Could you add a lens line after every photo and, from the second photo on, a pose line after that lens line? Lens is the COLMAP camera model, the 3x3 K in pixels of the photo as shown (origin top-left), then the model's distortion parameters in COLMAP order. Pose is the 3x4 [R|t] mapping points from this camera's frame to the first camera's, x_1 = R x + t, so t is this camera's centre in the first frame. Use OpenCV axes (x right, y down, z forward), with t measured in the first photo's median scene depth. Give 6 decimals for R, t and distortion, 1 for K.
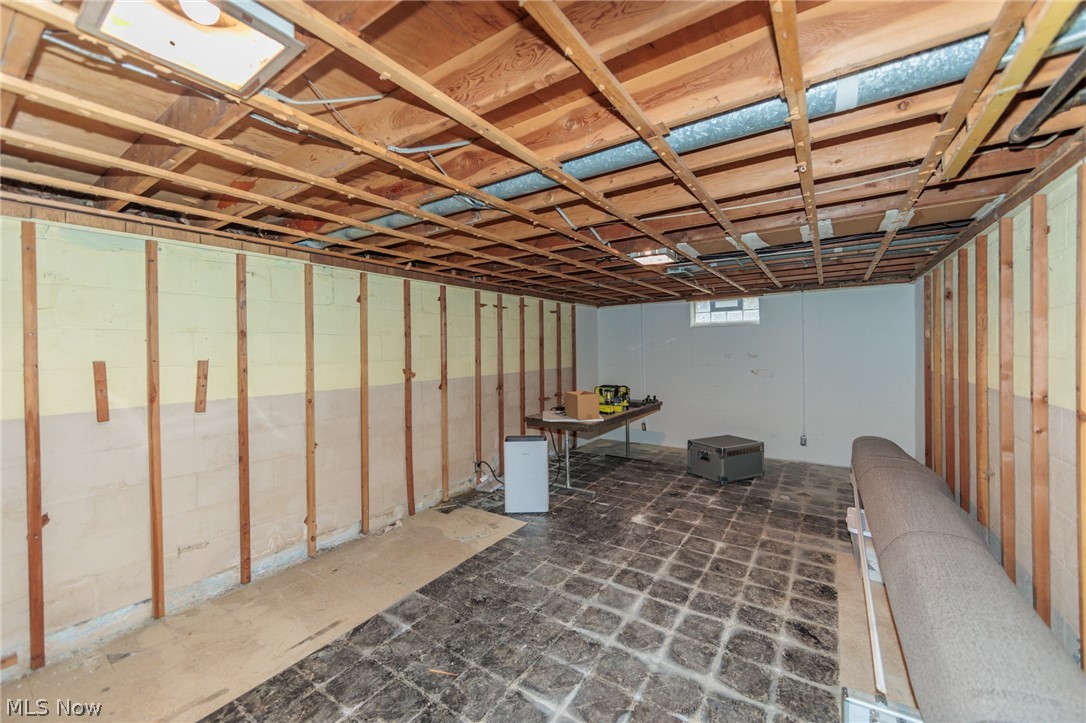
lens RADIAL K [[426.6, 0, 541.6], [0, 426.6, 354.7], [0, 0, 1]] dist [-0.002319, -0.000274]
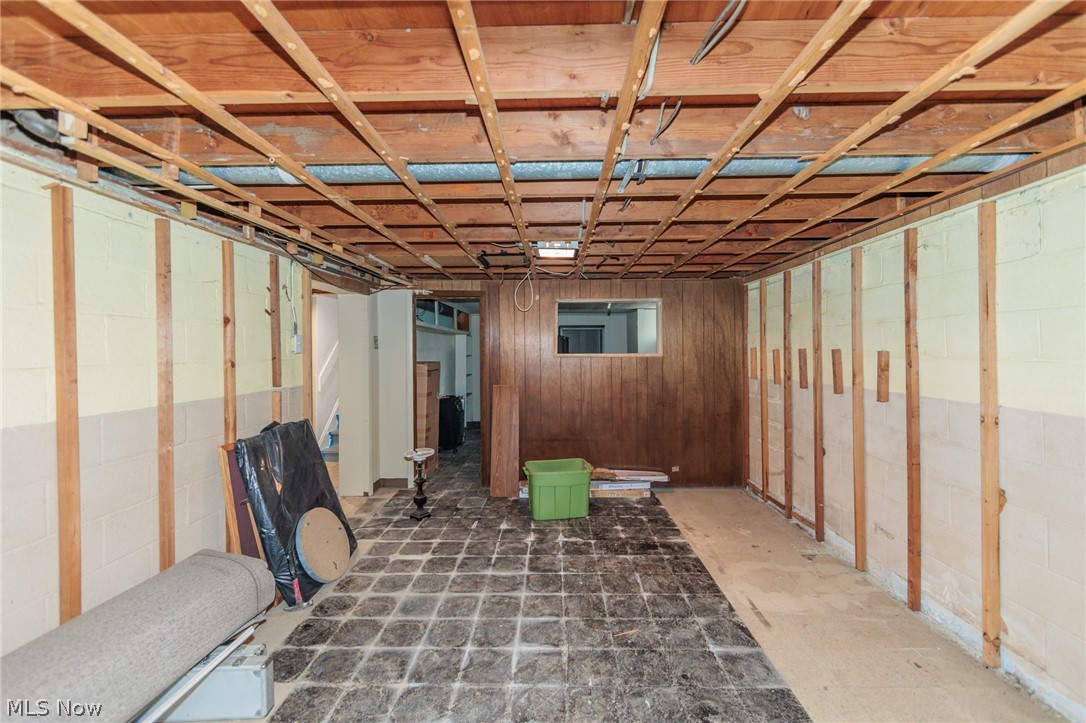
lens RADIAL K [[426.6, 0, 541.6], [0, 426.6, 354.7], [0, 0, 1]] dist [-0.002319, -0.000274]
pose [[-0.843050, 0.027539, -0.537130, 0.520548], [0.013763, 0.999466, 0.029642, -0.021394], [0.537660, 0.017598, -0.842978, 1.751106]]
